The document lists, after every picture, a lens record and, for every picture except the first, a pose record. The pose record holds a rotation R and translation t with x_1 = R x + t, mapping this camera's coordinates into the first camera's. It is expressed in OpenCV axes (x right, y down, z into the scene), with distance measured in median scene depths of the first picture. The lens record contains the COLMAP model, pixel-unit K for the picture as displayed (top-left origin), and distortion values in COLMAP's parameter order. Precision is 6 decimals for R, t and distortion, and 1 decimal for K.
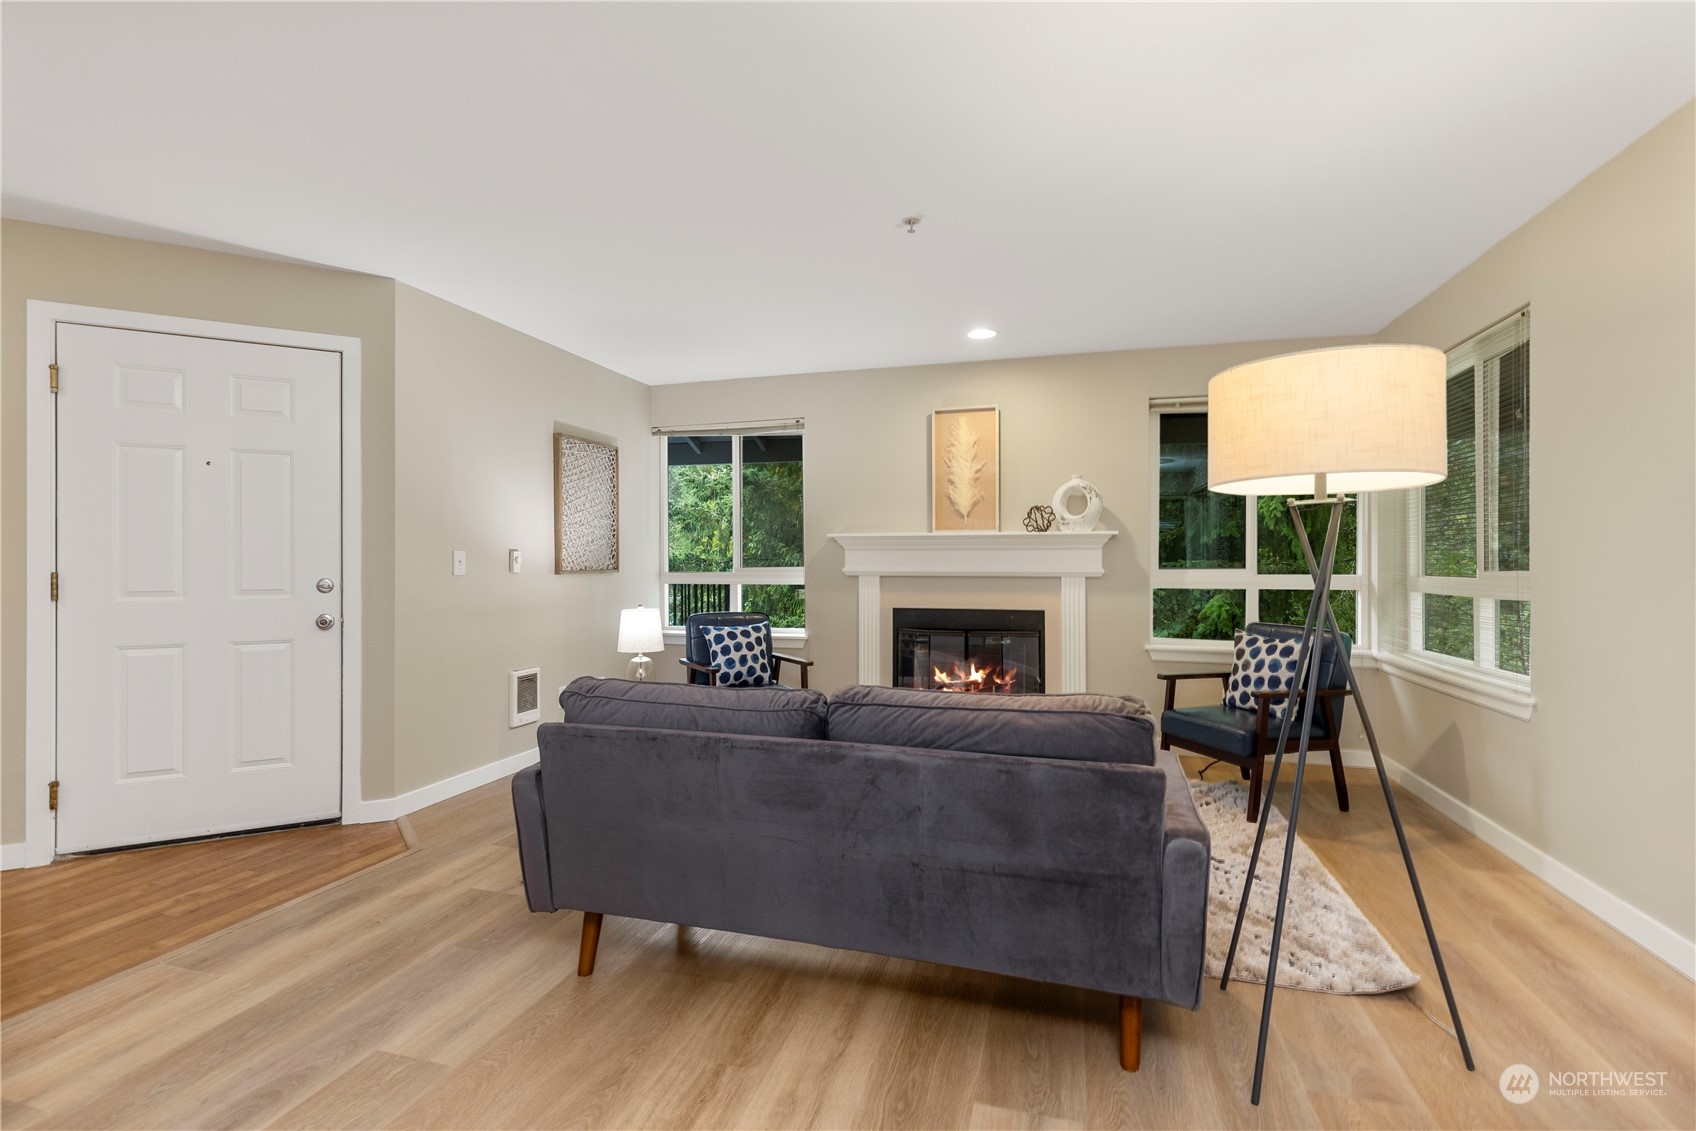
lens RADIAL K [[773.6, 0, 850.8], [0, 773.6, 563.5], [0, 0, 1]] dist [0.011496, -0.002348]
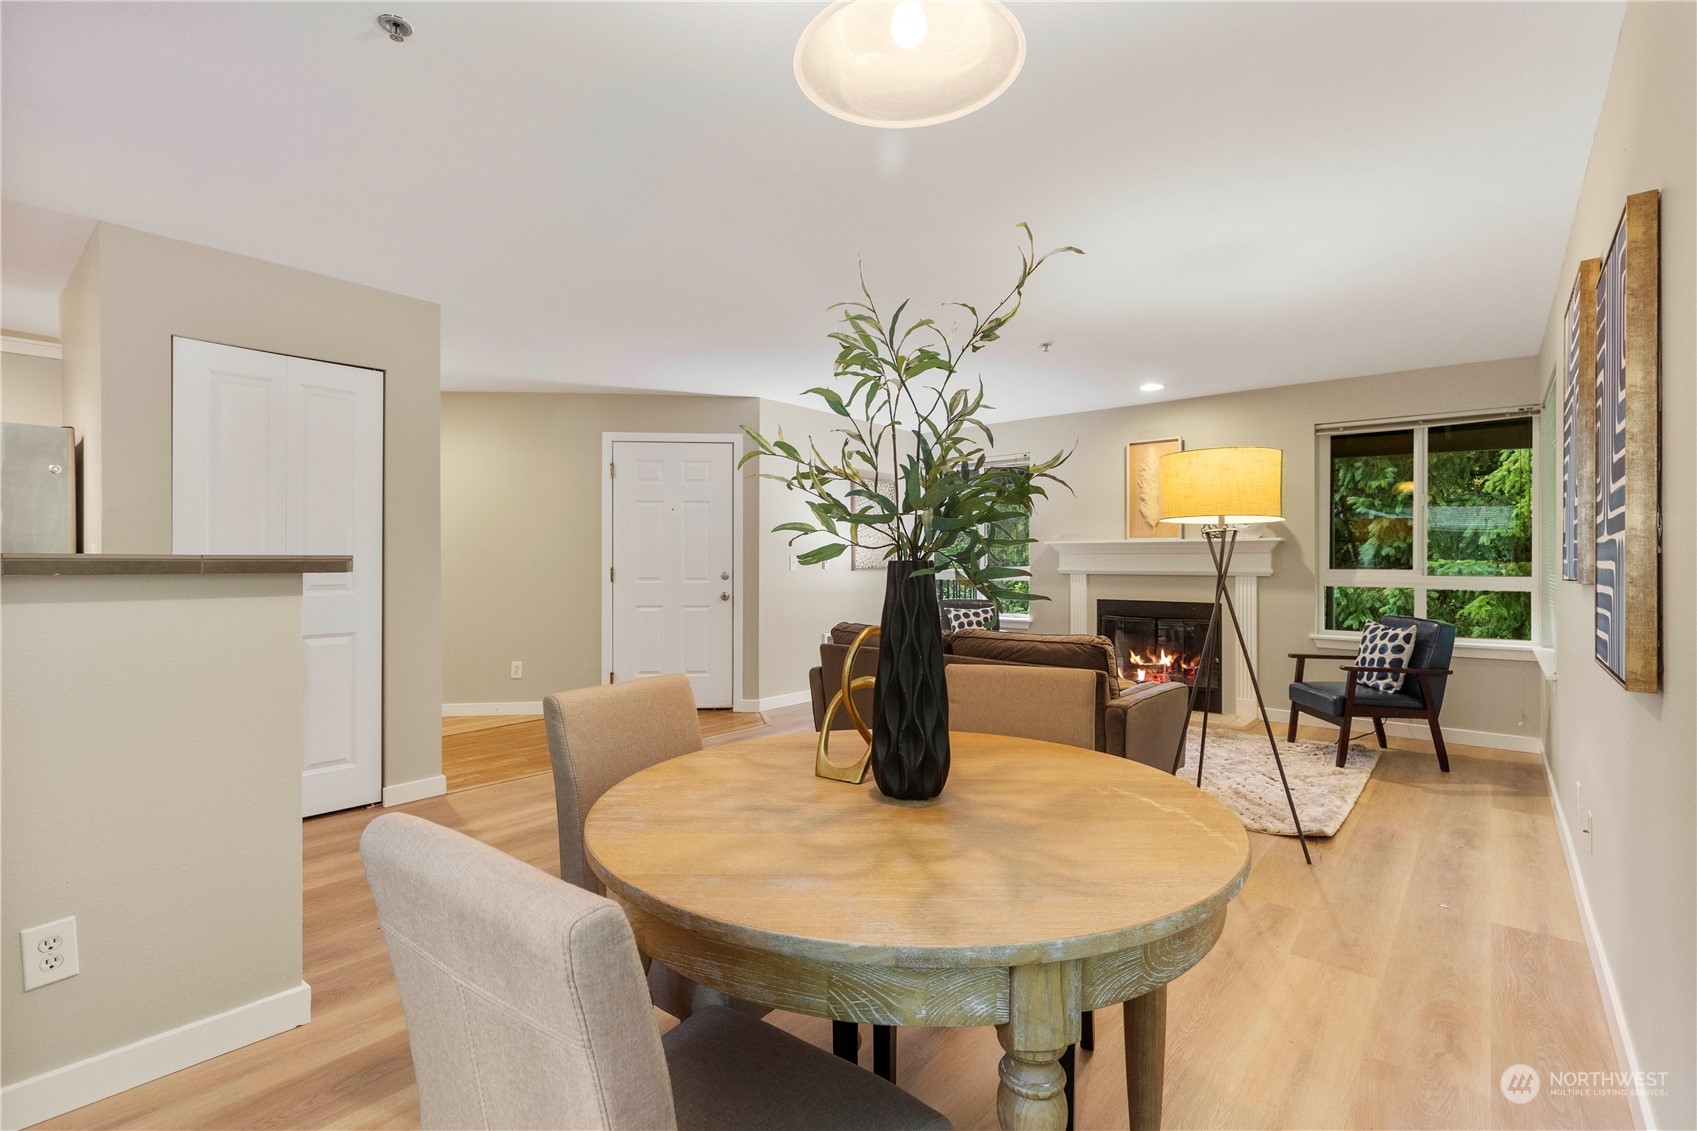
lens RADIAL K [[774.1, 0, 842.7], [0, 774.1, 564.8], [0, 0, 1]] dist [0.011496, -0.002348]
pose [[0.911668, 0.003310, -0.410914, 0.254215], [-0.002489, 0.999994, 0.002531, -0.001630], [0.410920, -0.001285, 0.911671, -0.432011]]
